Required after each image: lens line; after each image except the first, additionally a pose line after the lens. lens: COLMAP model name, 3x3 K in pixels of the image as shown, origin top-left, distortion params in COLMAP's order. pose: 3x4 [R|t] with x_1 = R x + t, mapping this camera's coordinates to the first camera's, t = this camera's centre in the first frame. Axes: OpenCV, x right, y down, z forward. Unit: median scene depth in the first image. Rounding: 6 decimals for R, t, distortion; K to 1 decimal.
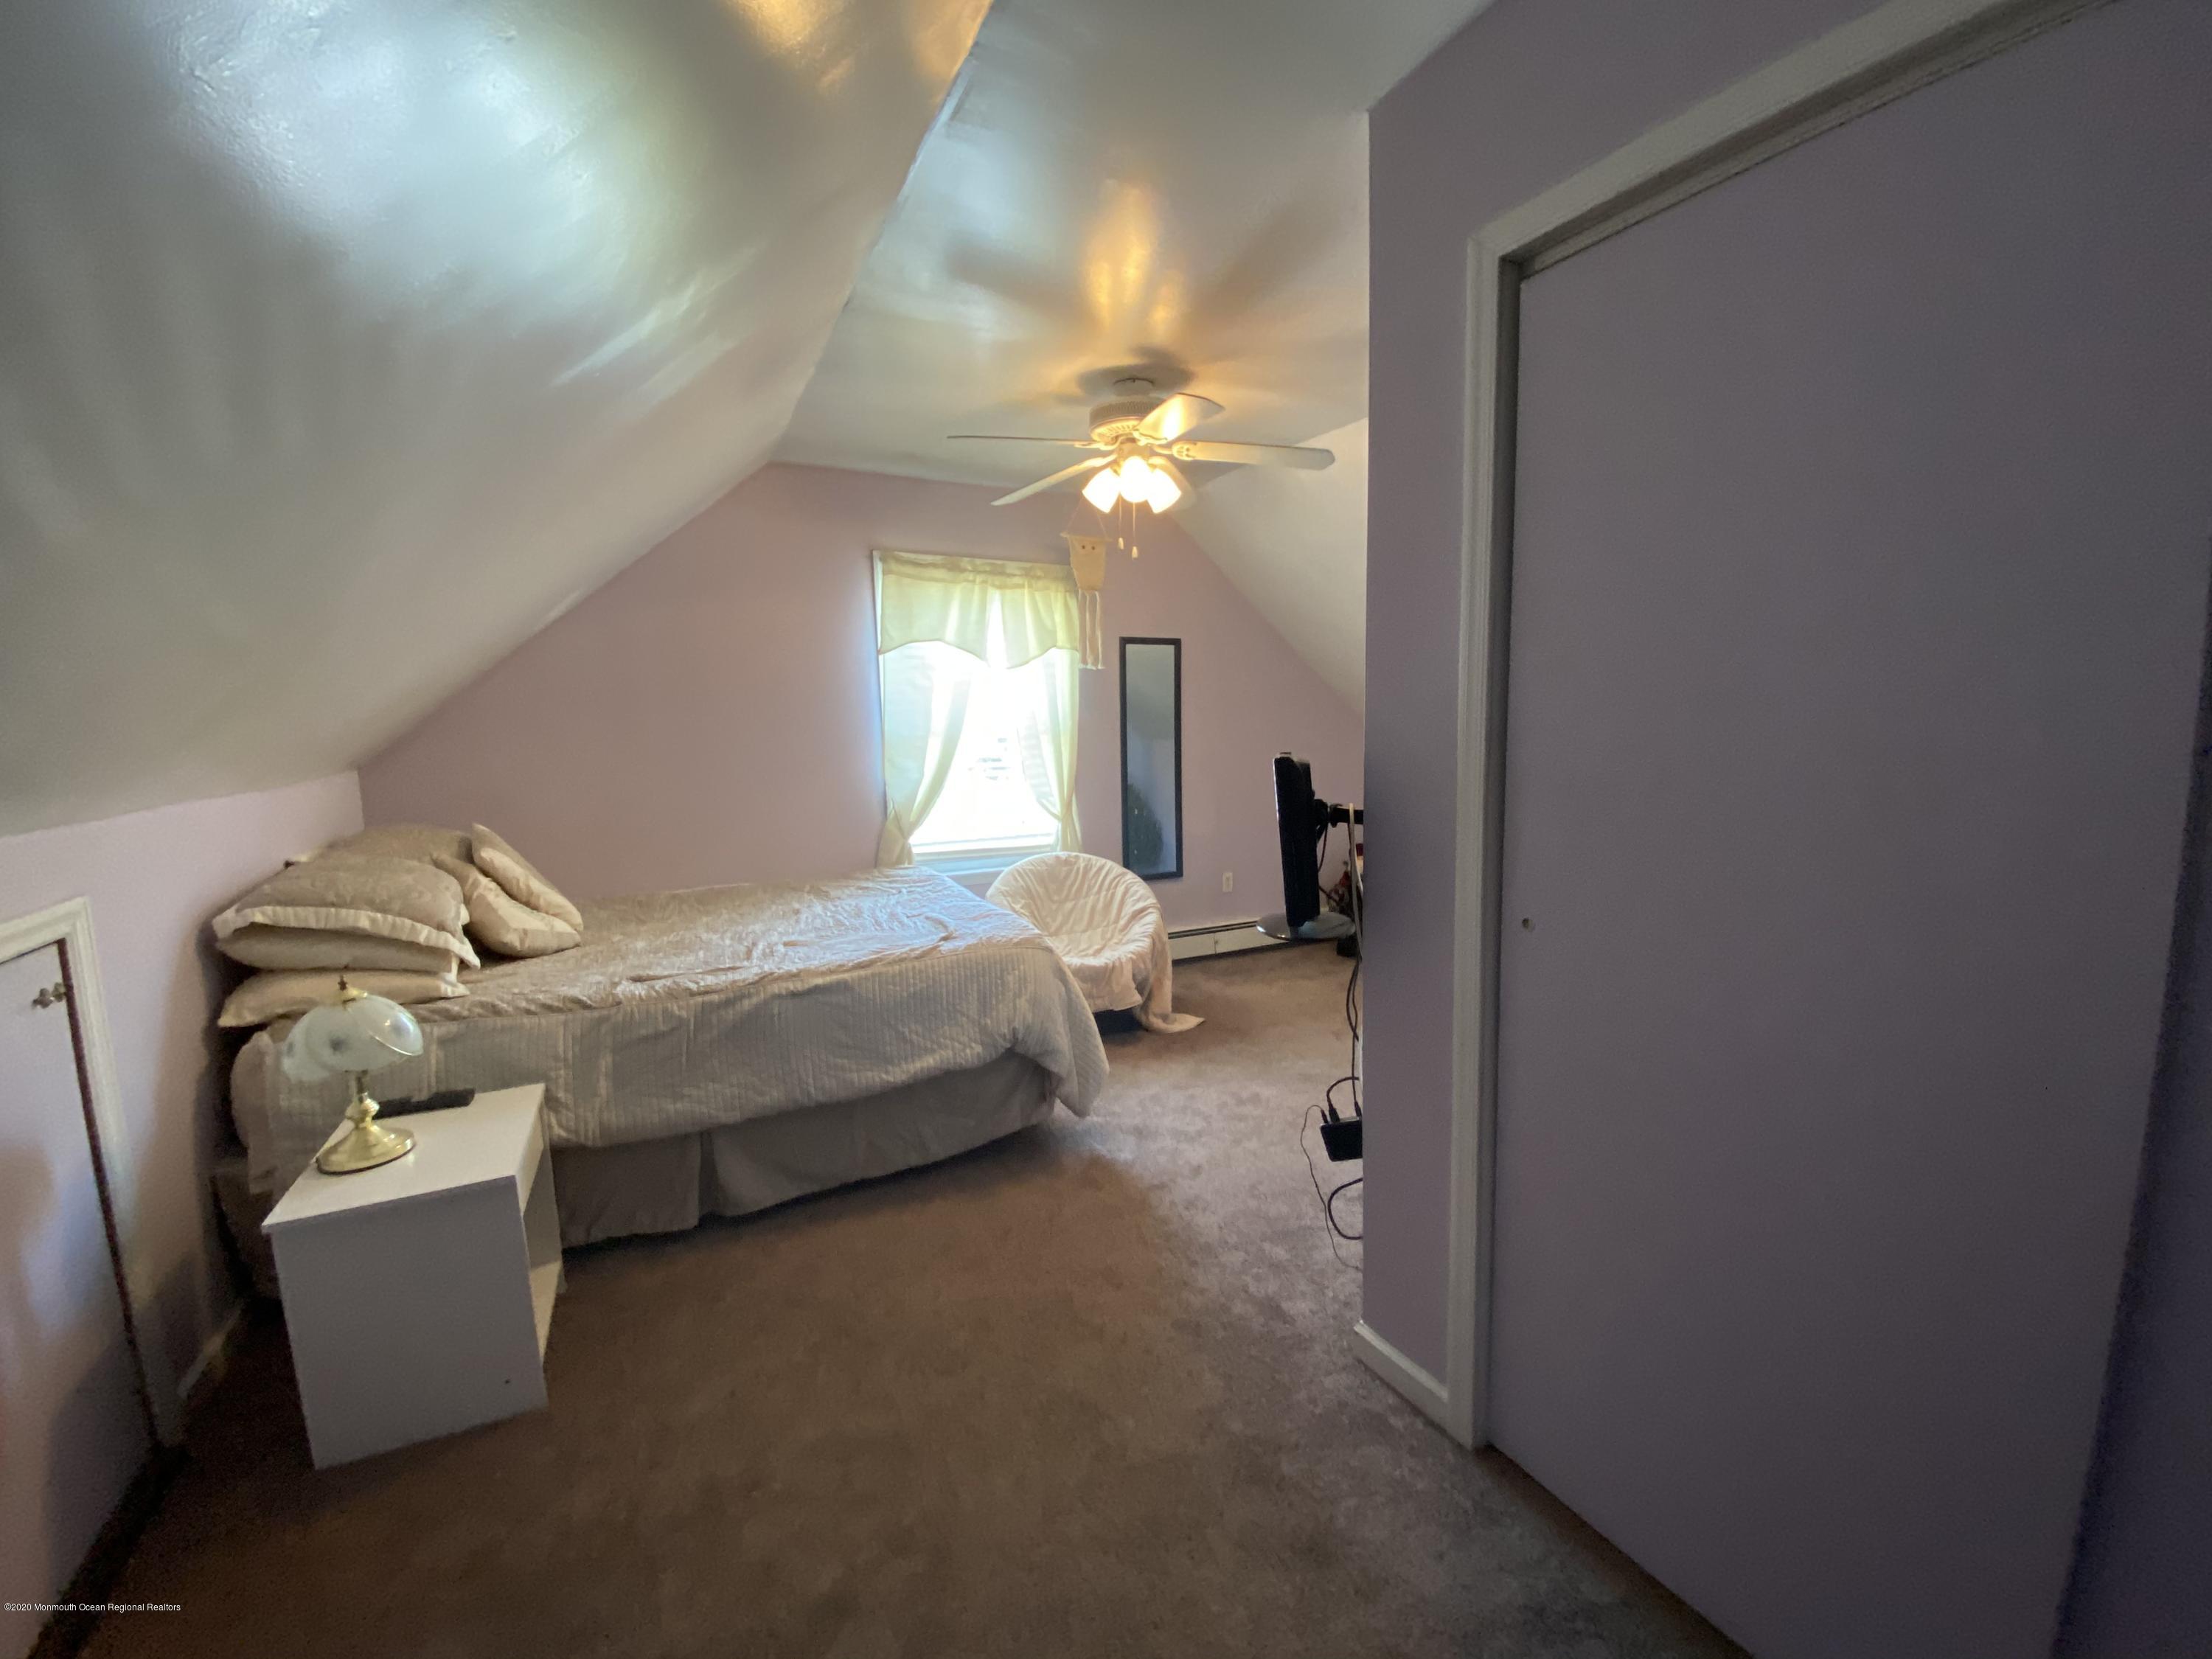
lens RADIAL K [[894.8, 0, 1106.5], [0, 894.8, 831.8], [0, 0, 1]] dist [0.033103, -0.024431]
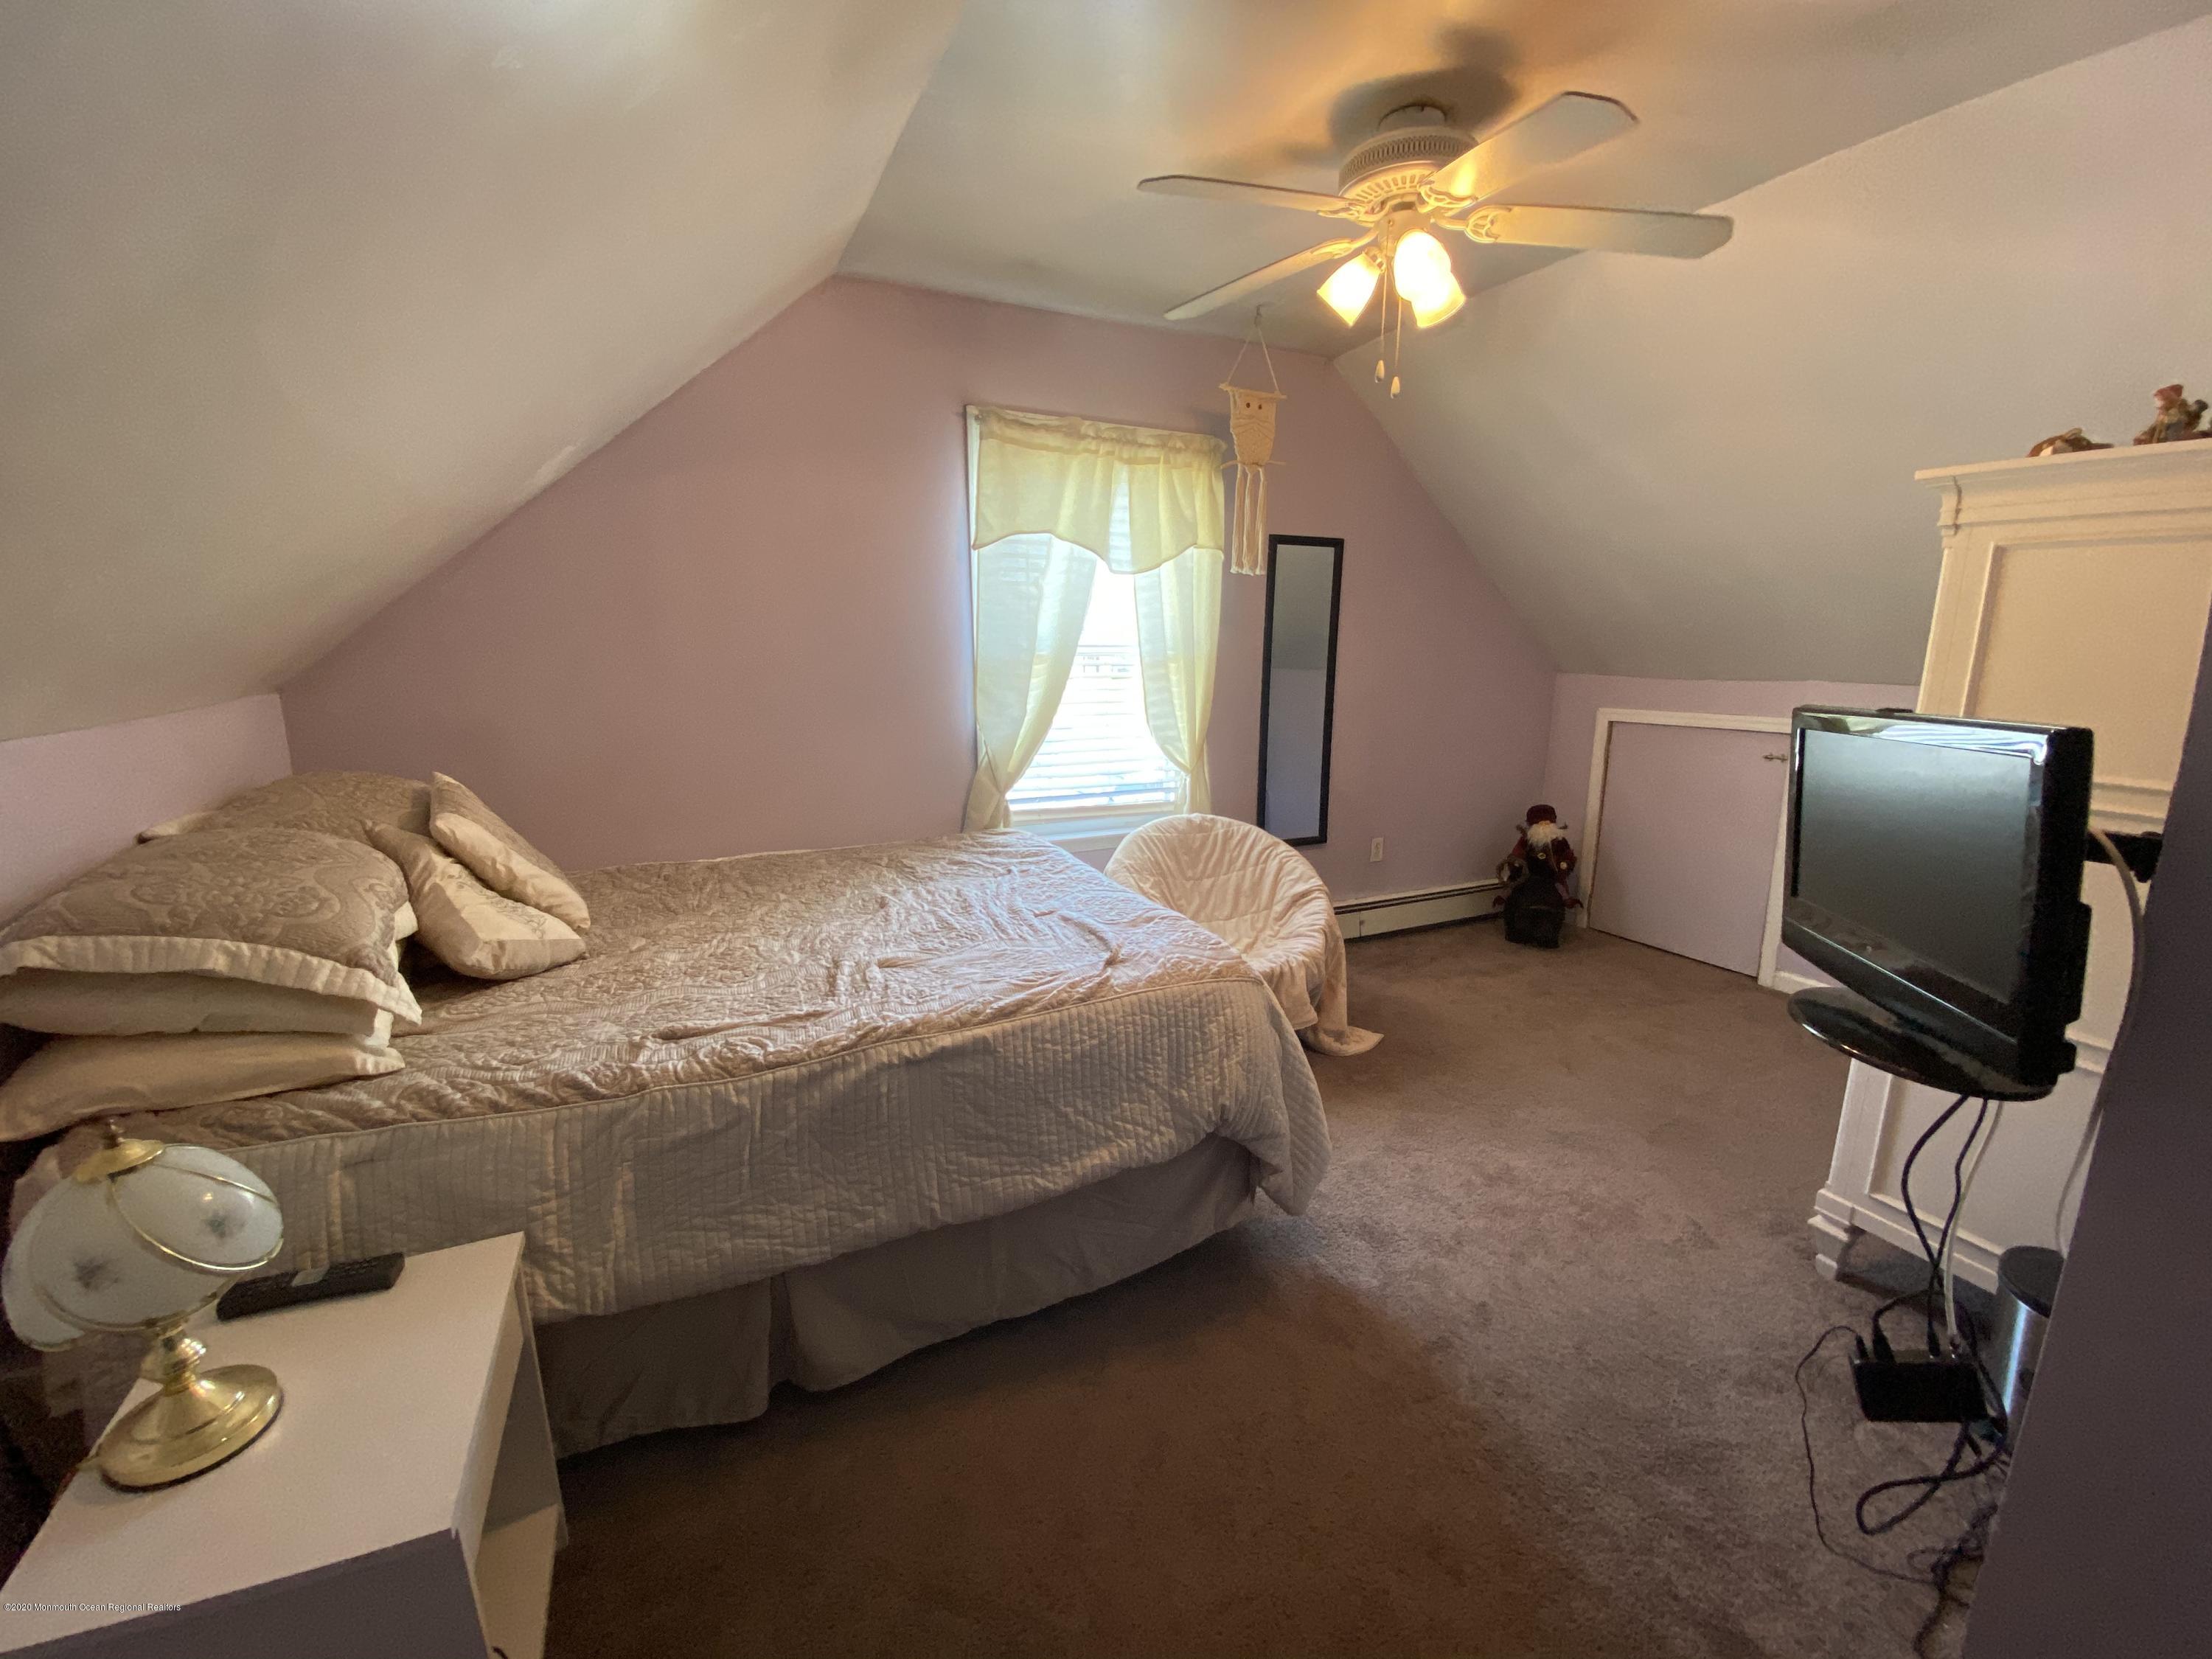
lens RADIAL K [[896.3, 0, 1101.0], [0, 896.3, 832.0], [0, 0, 1]] dist [0.027652, -0.024129]
pose [[0.999474, 0.026004, -0.019385, -0.175657], [-0.024385, 0.996536, 0.079506, -0.033182], [0.021385, -0.078991, 0.996646, 0.324421]]
